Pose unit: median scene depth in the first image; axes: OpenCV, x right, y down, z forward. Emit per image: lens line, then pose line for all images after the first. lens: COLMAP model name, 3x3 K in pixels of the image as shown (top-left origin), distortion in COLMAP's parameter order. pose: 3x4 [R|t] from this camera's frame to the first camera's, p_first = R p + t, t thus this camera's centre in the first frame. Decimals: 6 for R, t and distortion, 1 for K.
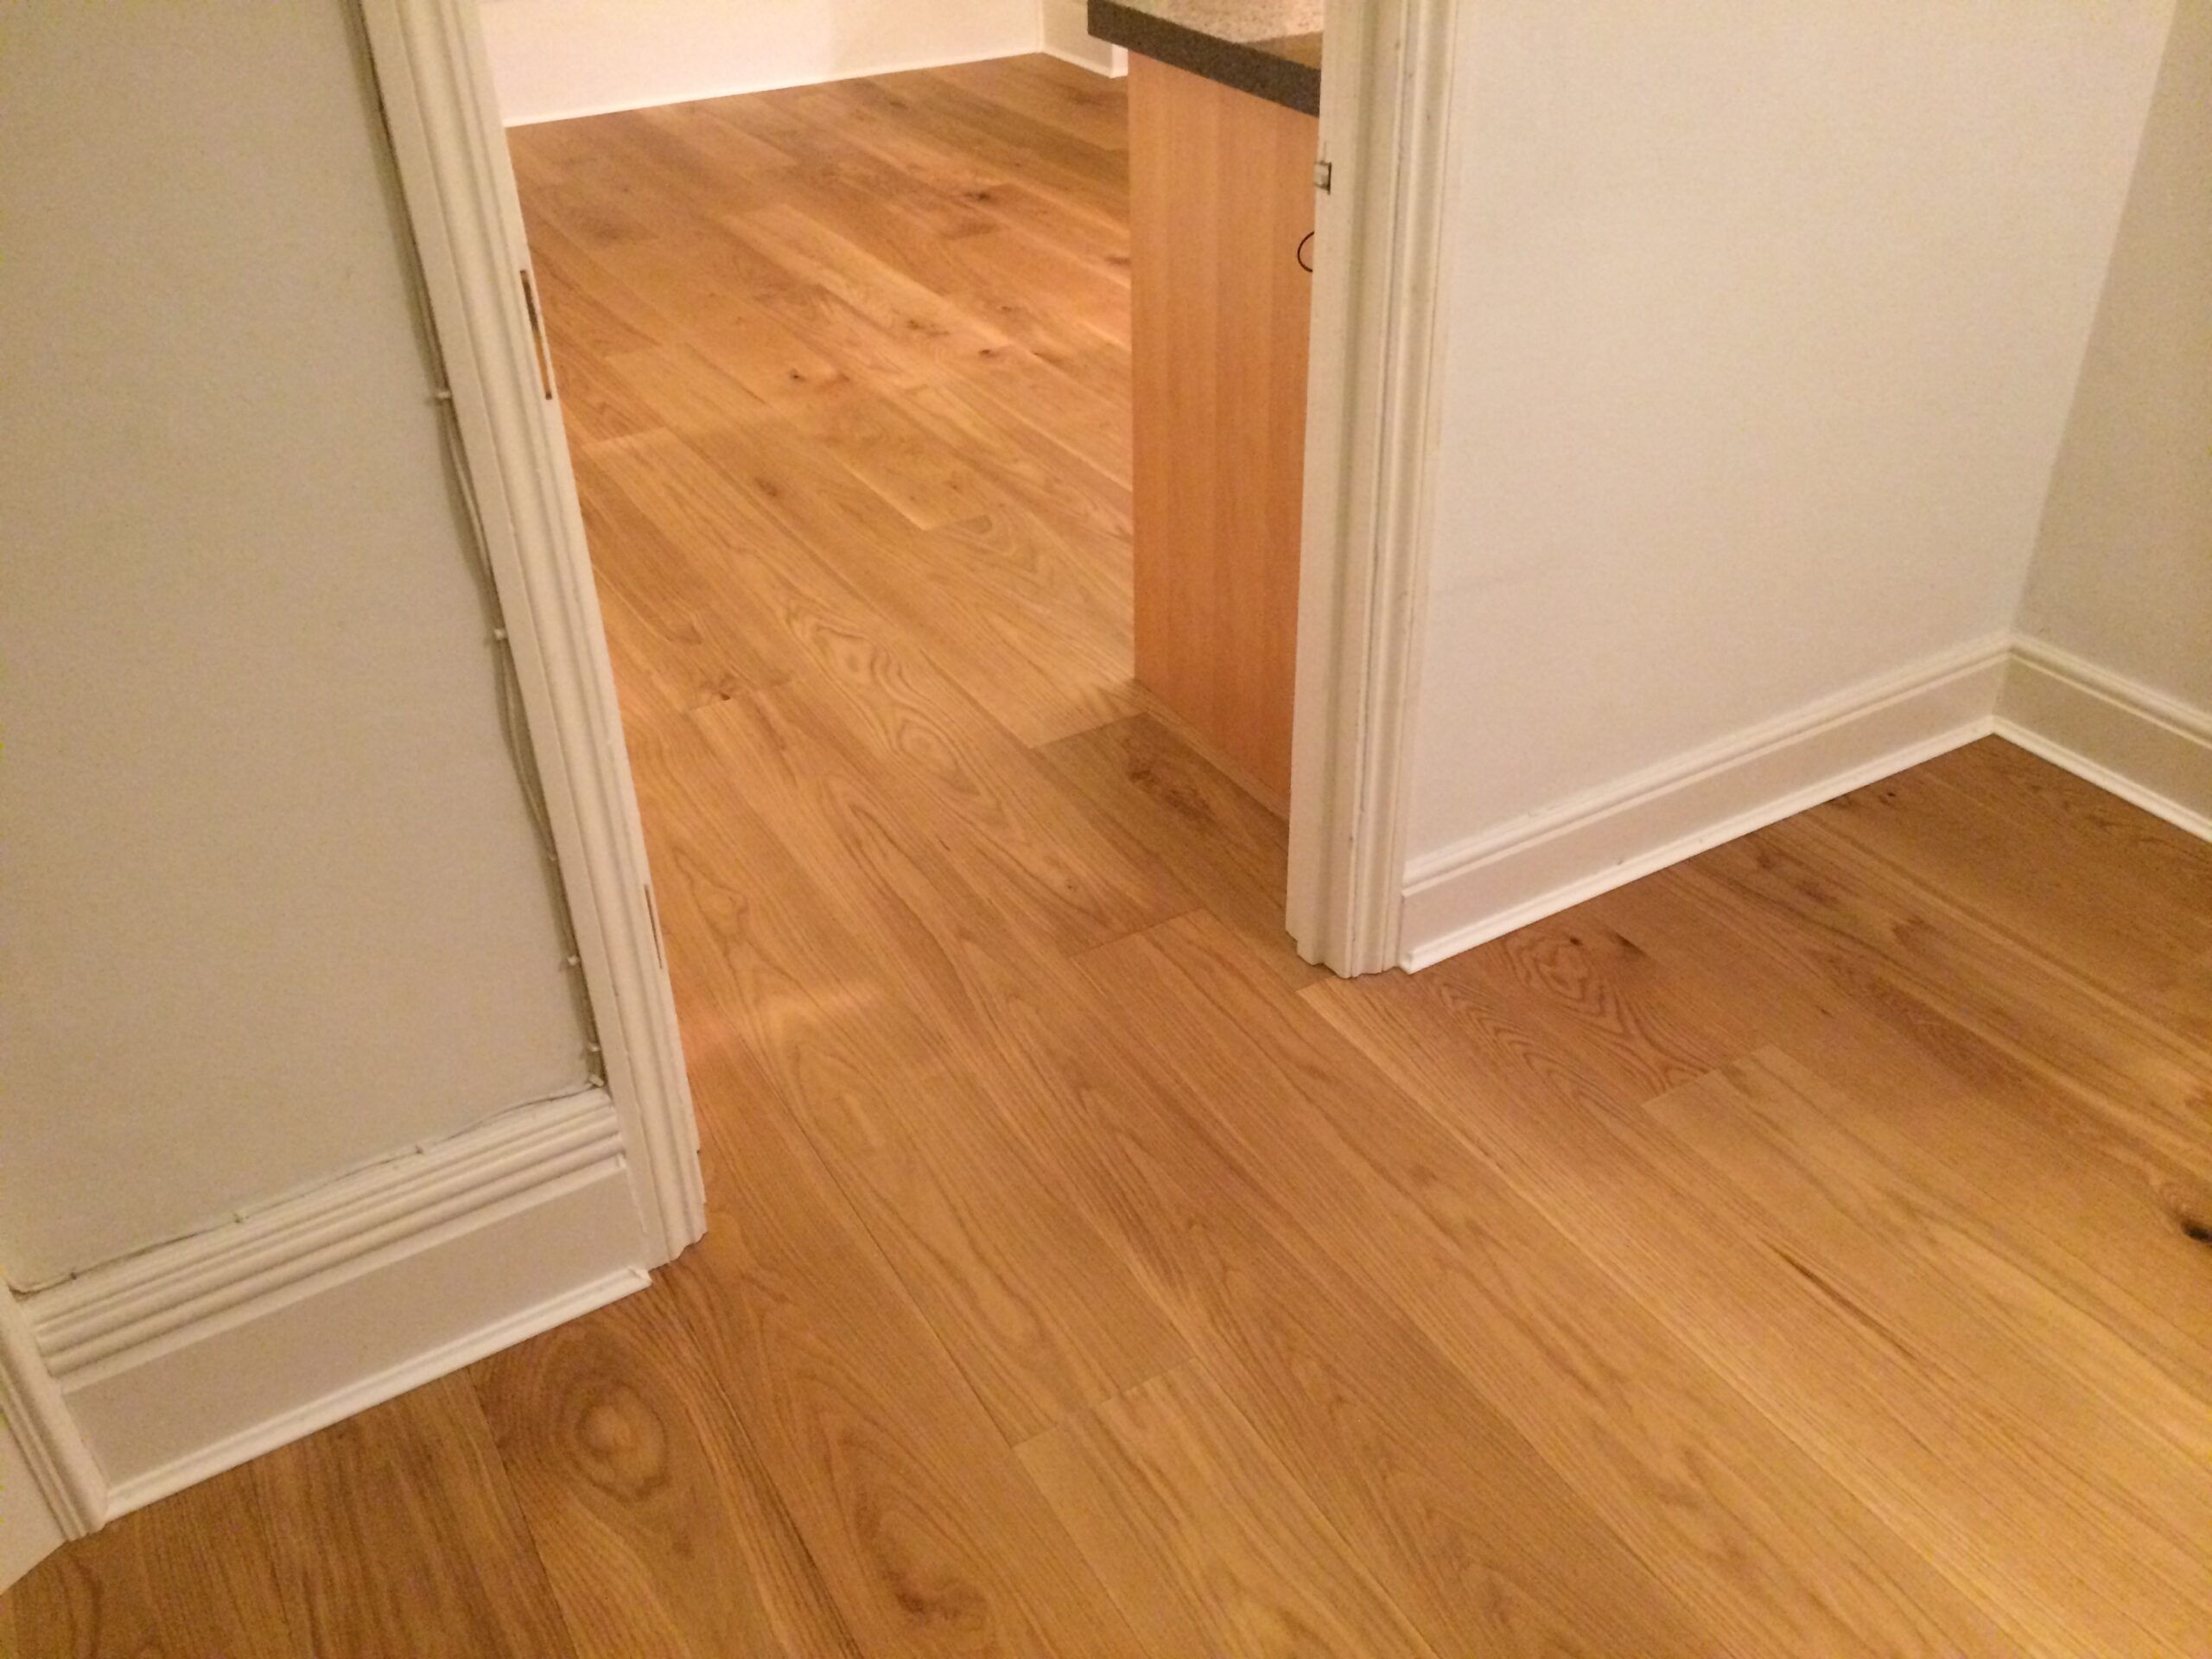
lens RADIAL K [[1863.7, 0, 1172.5], [0, 1863.7, 825.2], [0, 0, 1]] dist [0.010735, -0.003310]
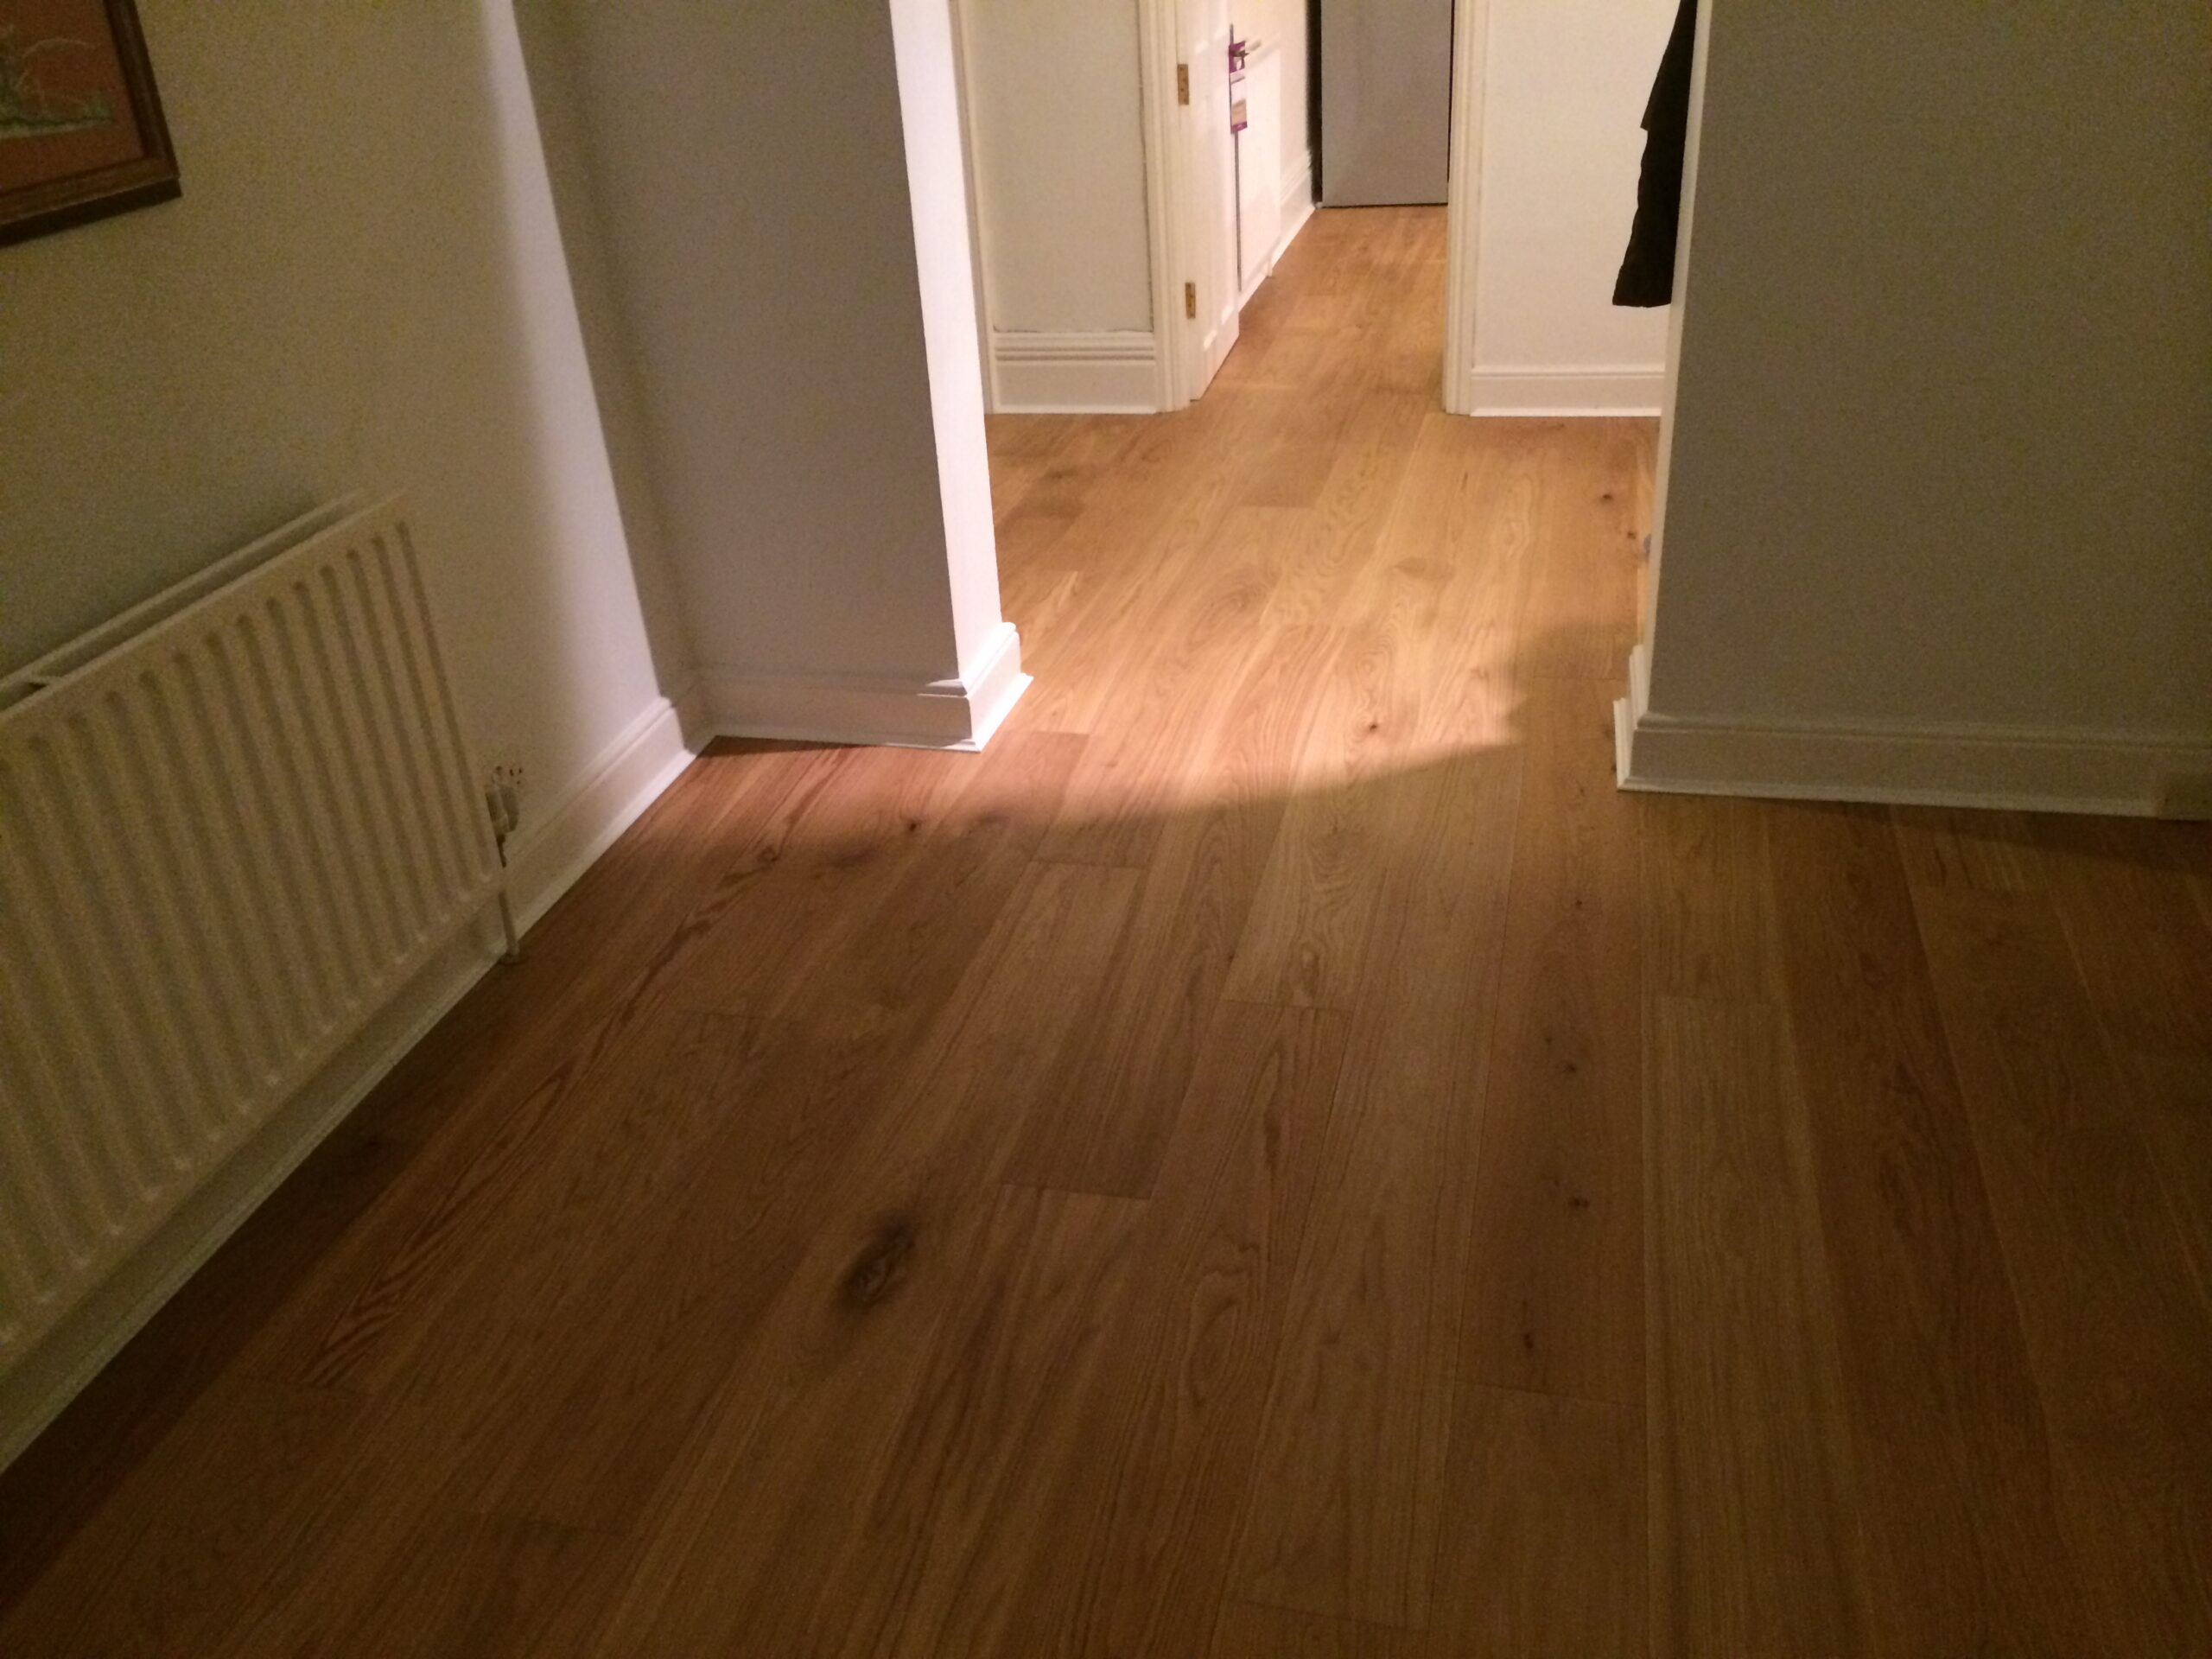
lens RADIAL K [[1863.7, 0, 1172.5], [0, 1863.7, 825.2], [0, 0, 1]] dist [0.010735, -0.003310]
pose [[0.717316, 0.300964, -0.628393, 1.801382], [-0.346777, 0.936468, 0.052666, 0.685381], [0.604321, 0.180135, 0.776111, -1.179070]]
